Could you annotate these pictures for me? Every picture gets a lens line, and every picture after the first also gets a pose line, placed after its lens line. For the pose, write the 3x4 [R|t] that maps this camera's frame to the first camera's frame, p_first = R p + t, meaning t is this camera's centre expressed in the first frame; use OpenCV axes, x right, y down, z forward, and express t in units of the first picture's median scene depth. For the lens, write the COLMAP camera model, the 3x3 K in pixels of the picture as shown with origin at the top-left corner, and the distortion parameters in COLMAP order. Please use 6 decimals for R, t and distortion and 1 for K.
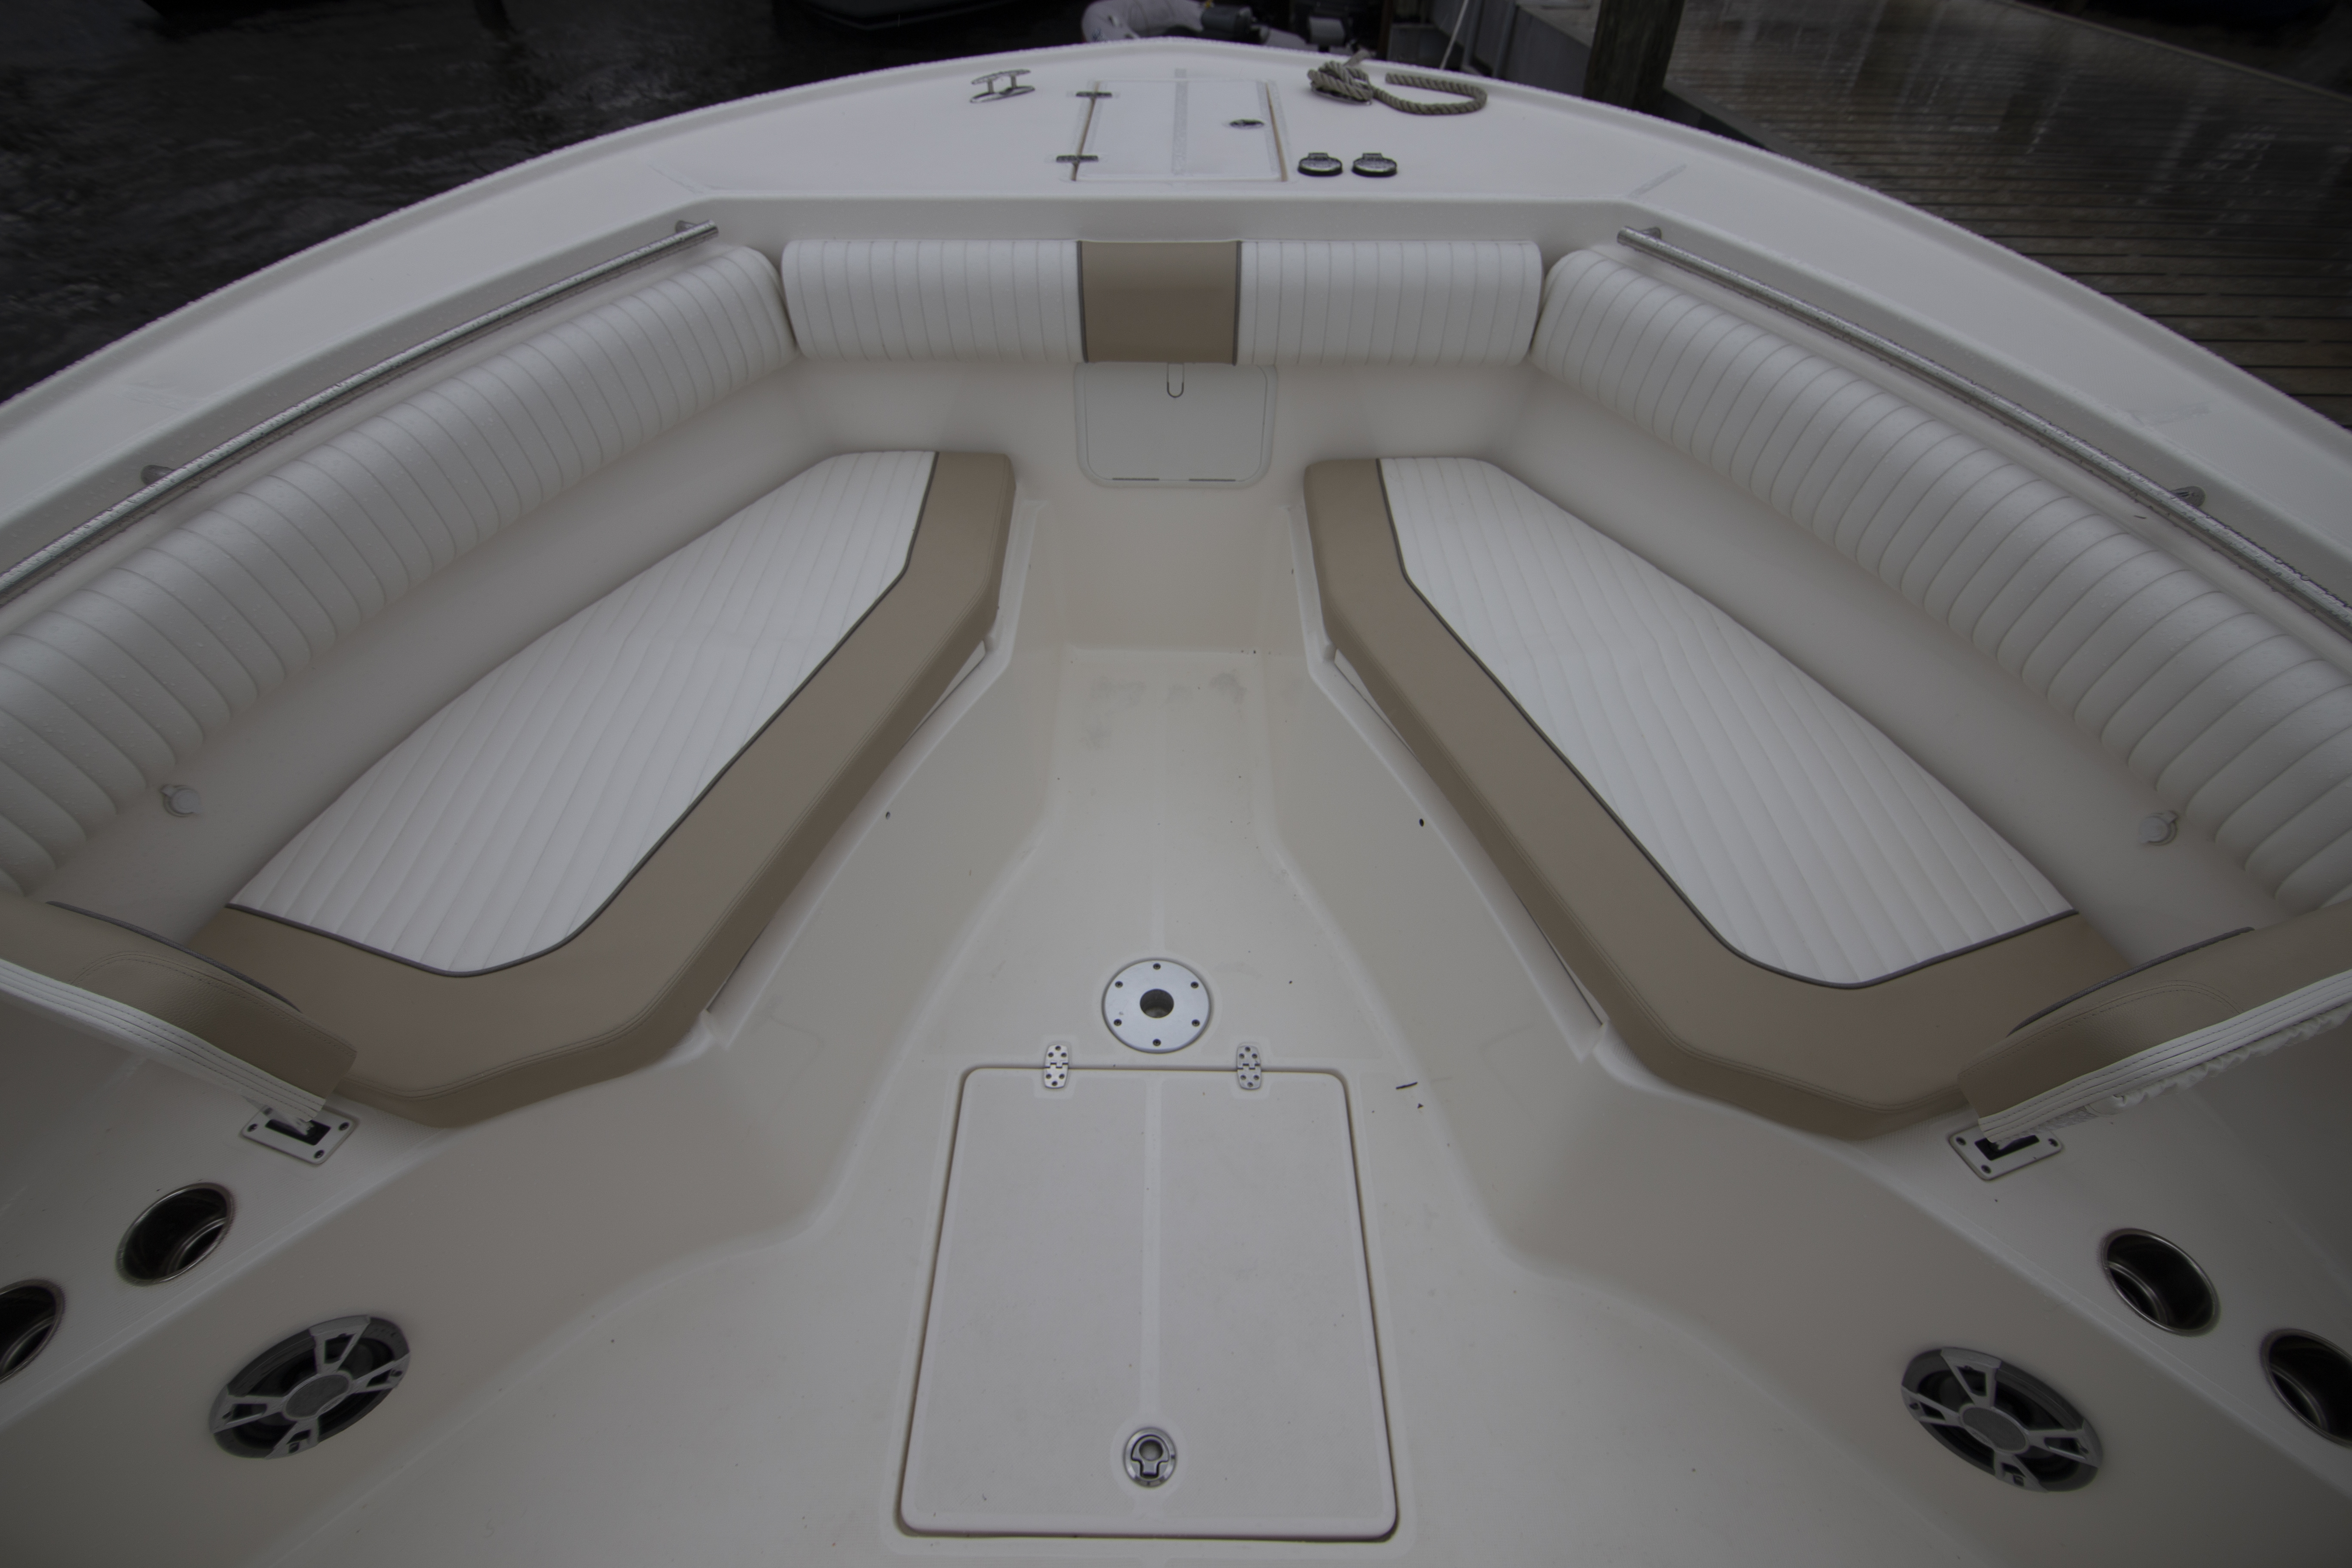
lens RADIAL K [[999.5, 0, 1176.0], [0, 999.5, 784.0], [0, 0, 1]] dist [-0.000907, -0.008351]
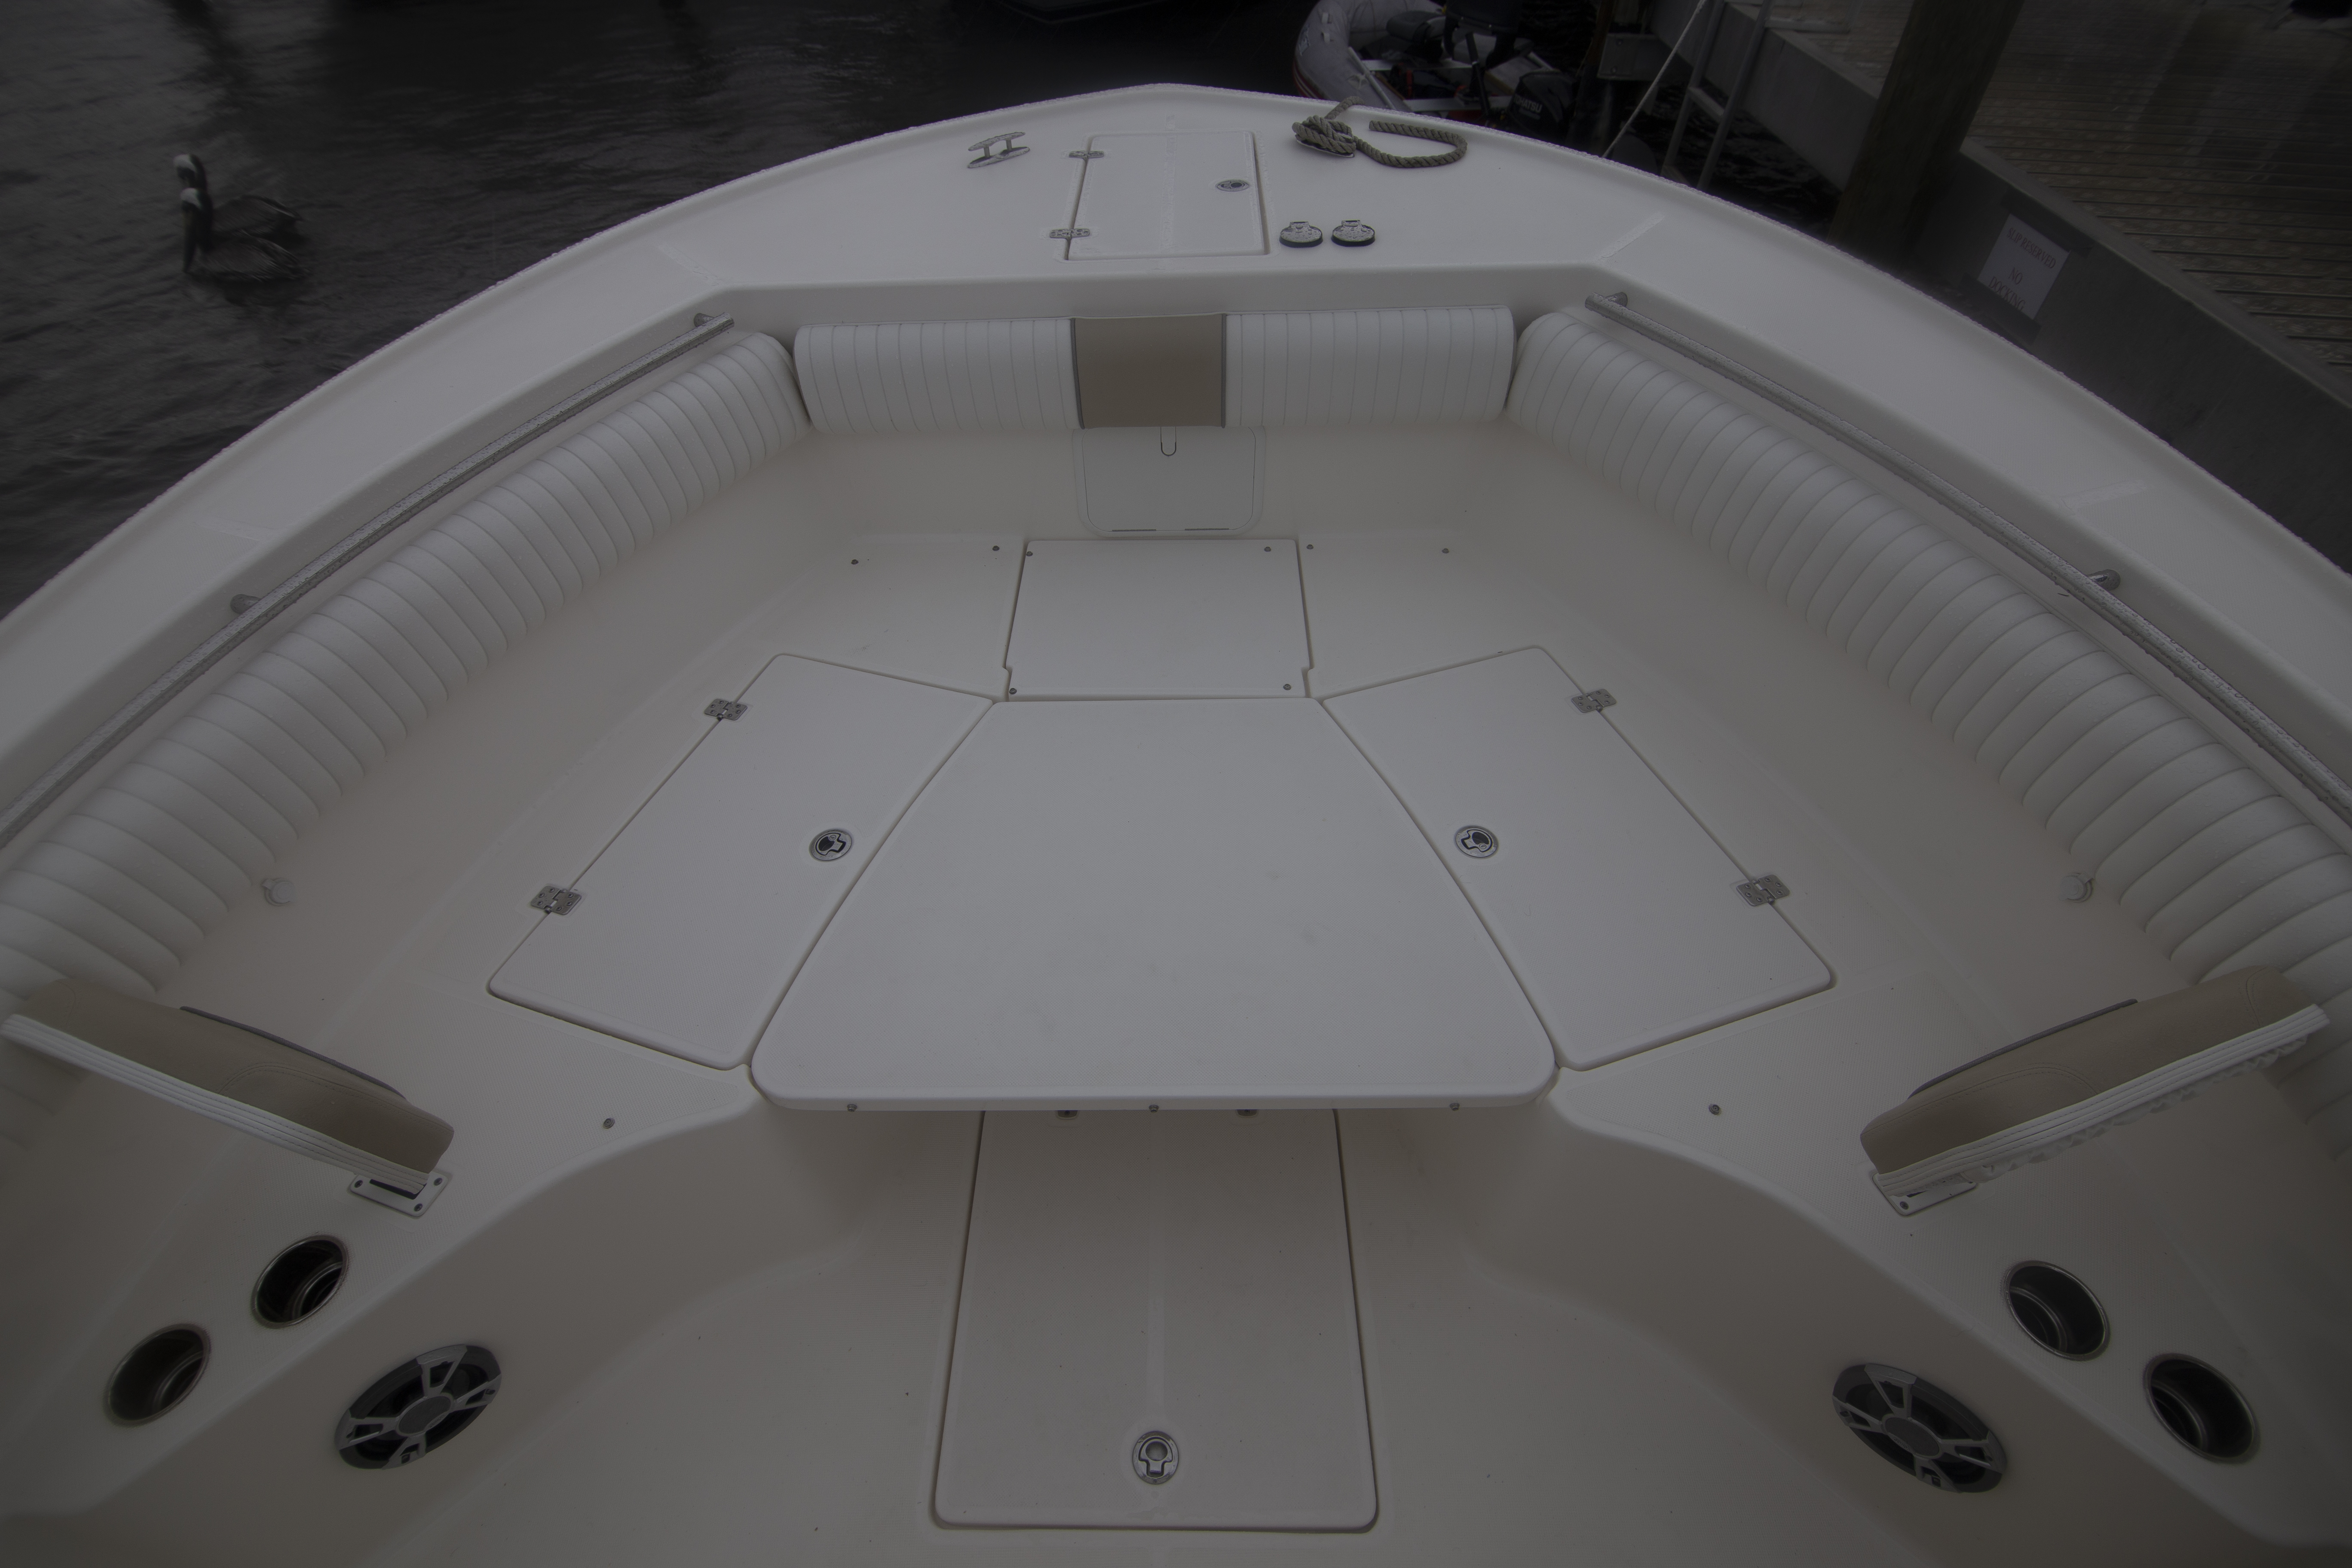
lens RADIAL K [[999.5, 0, 1176.0], [0, 999.5, 784.0], [0, 0, 1]] dist [-0.000907, -0.008351]
pose [[0.999535, -0.019472, -0.023464, 0.040406], [0.020175, 0.999343, 0.030120, -0.120075], [0.022862, -0.030580, 0.999271, -0.098925]]
